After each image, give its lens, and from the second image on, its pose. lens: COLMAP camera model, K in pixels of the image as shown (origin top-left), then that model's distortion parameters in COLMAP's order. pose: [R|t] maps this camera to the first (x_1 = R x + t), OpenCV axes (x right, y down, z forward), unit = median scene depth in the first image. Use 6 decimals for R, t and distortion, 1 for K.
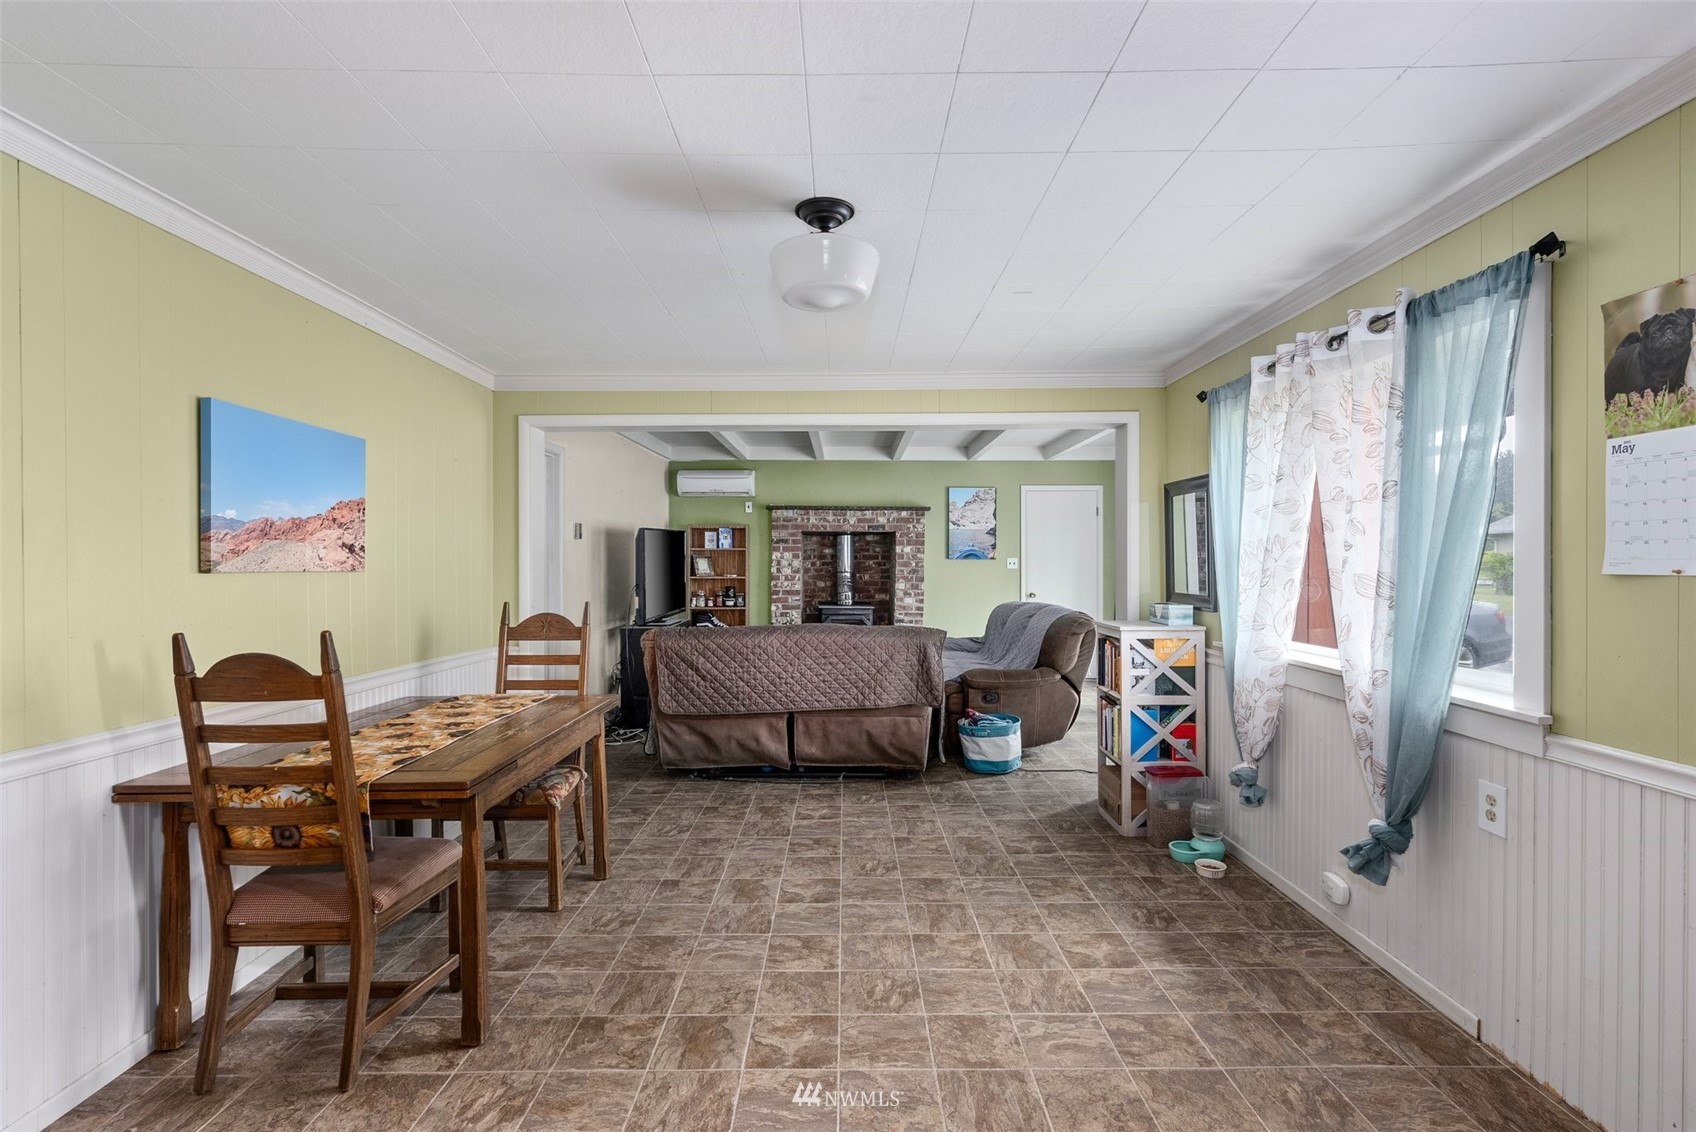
lens RADIAL K [[798.7, 0, 848.0], [0, 798.7, 566.0], [0, 0, 1]] dist [-0.002565, -0.000234]
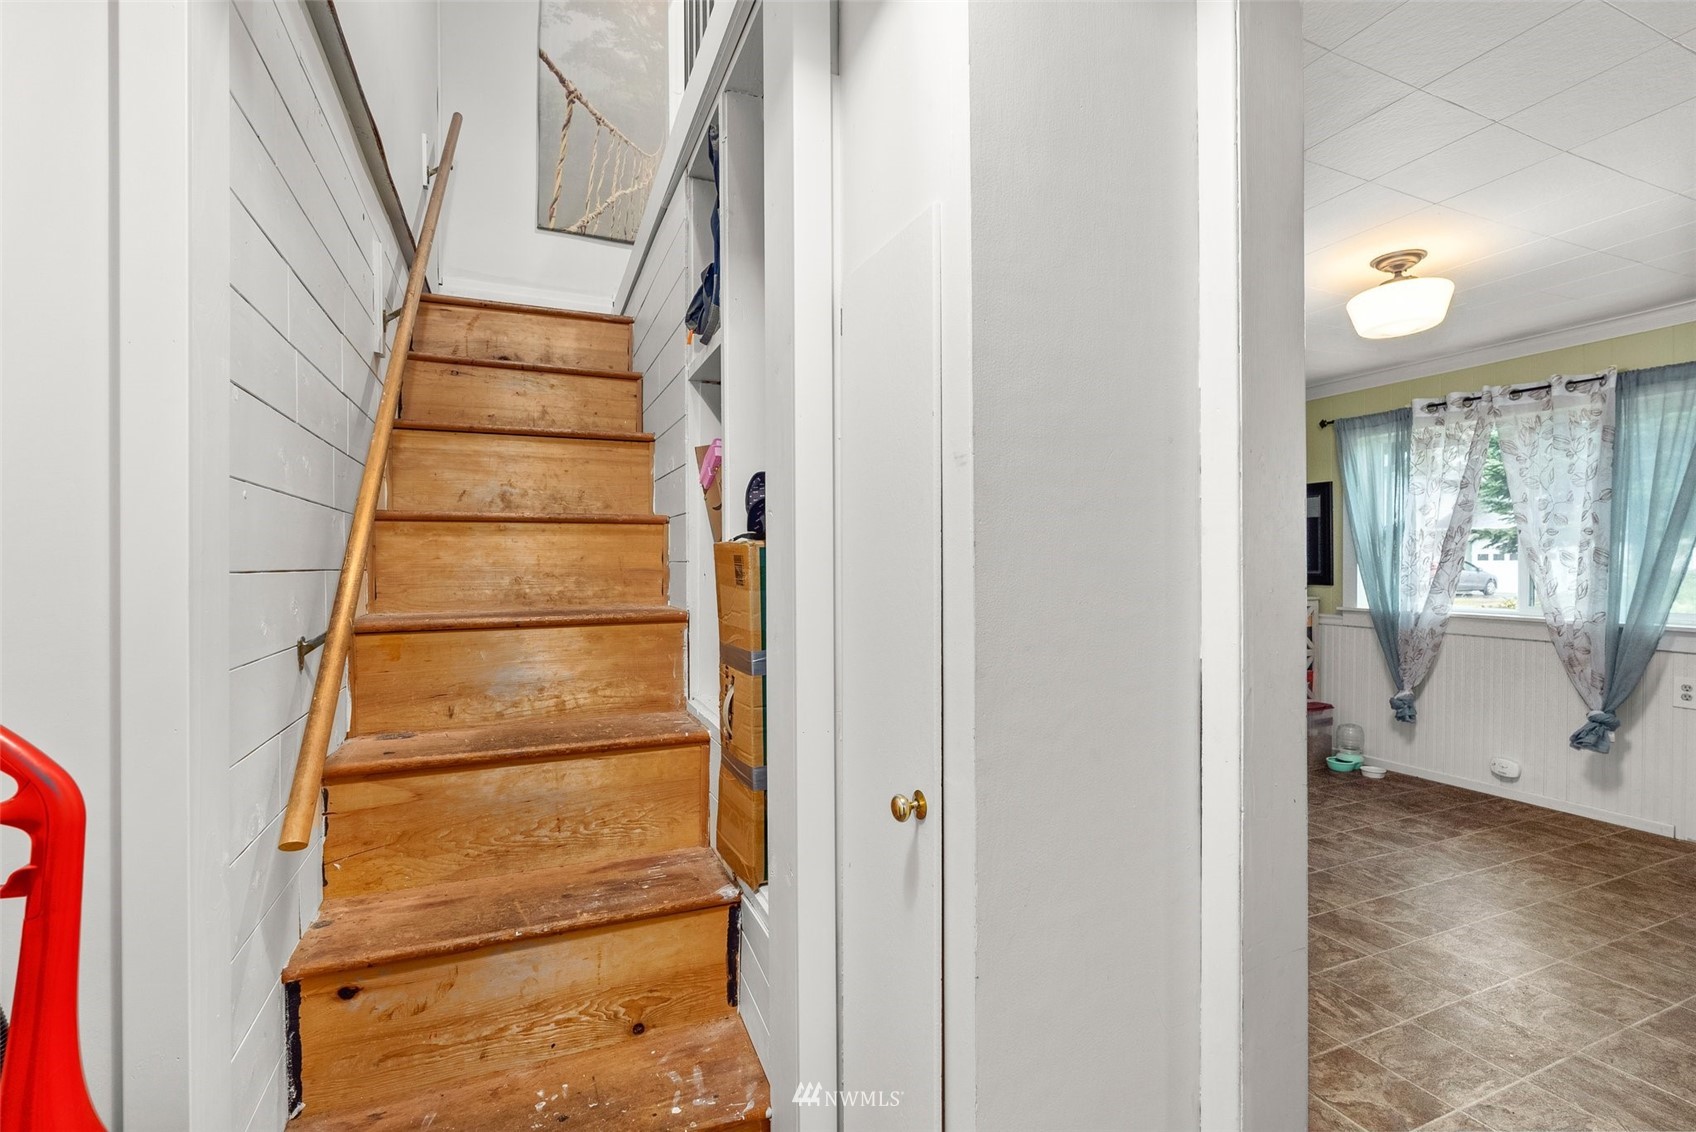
lens RADIAL K [[763.3, 0, 848.0], [0, 763.3, 566.0], [0, 0, 1]] dist [0.000996, 0.000236]
pose [[0.918887, -0.000905, 0.394520, -1.488285], [0.002199, 0.999994, -0.002830, 0.051662], [-0.394515, 0.003468, 0.918883, 0.266182]]
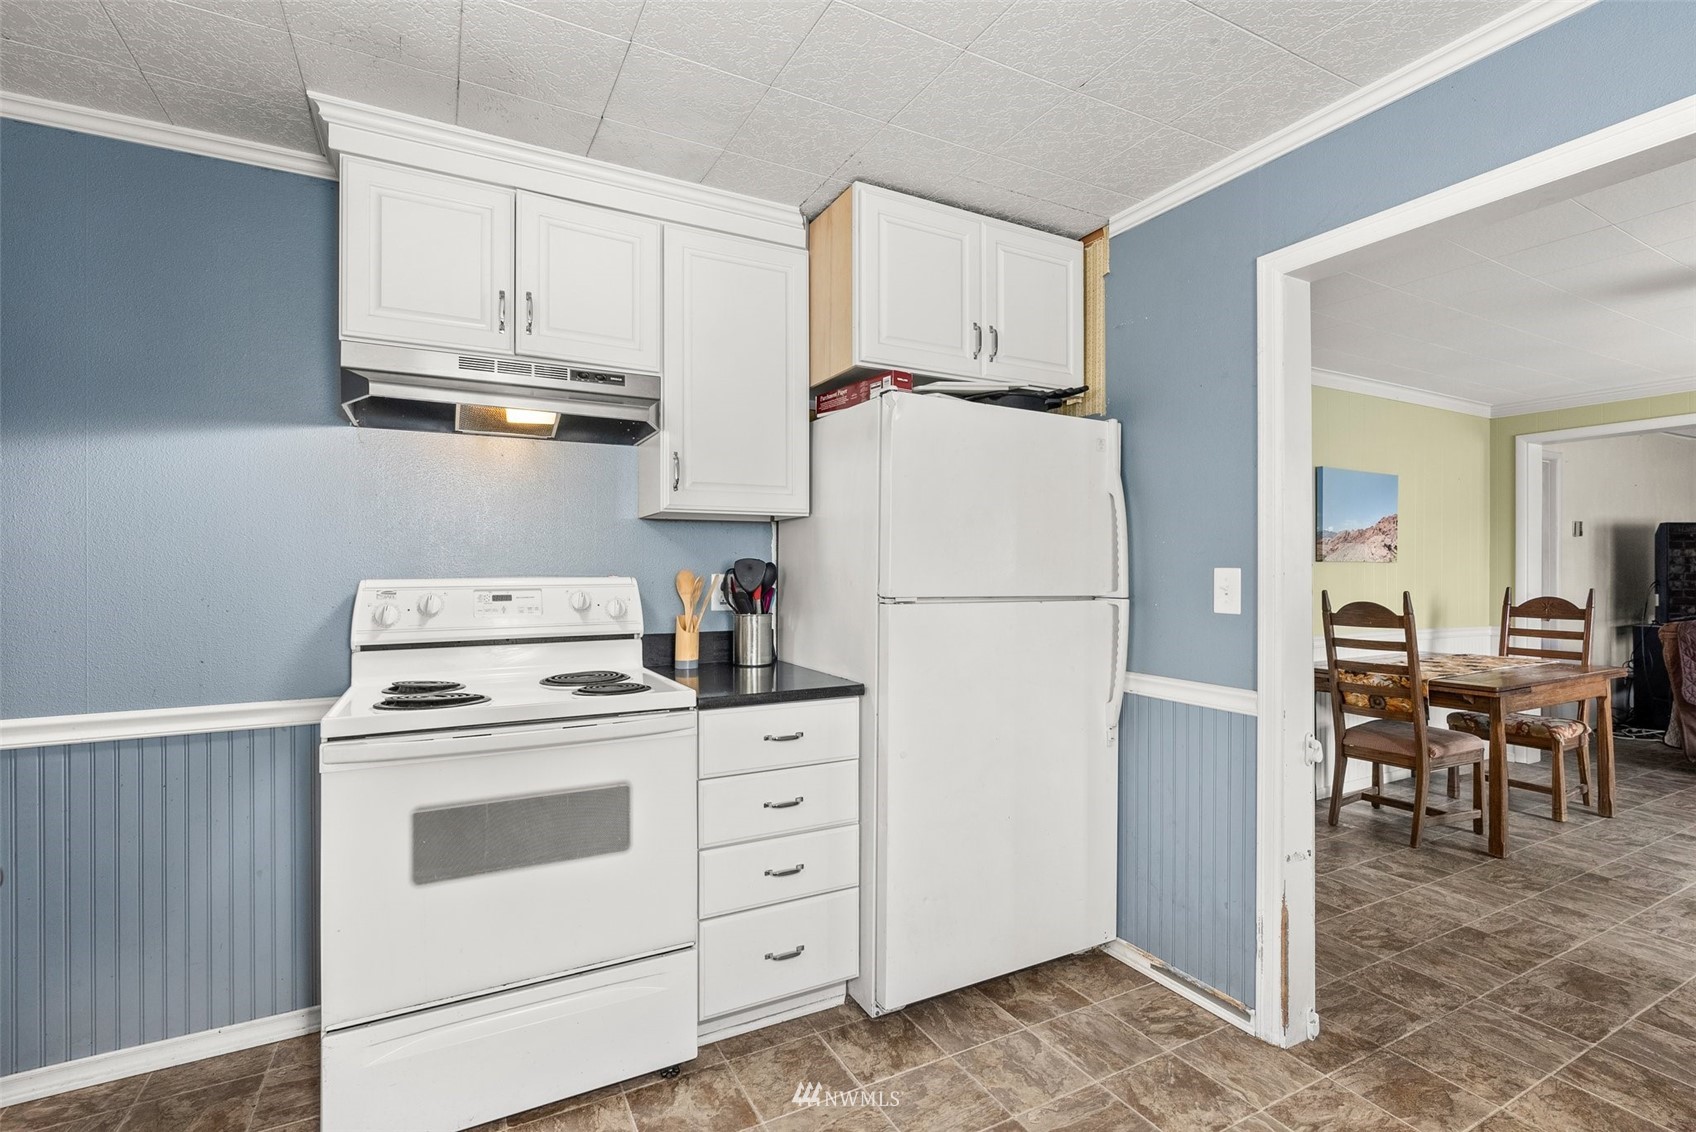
lens RADIAL K [[763.3, 0, 848.0], [0, 763.3, 566.0], [0, 0, 1]] dist [0.000996, 0.000236]
pose [[0.470129, 0.002866, -0.882593, 0.291095], [-0.004570, 0.999989, 0.000813, 0.026844], [0.882586, 0.003651, 0.470137, -0.949386]]
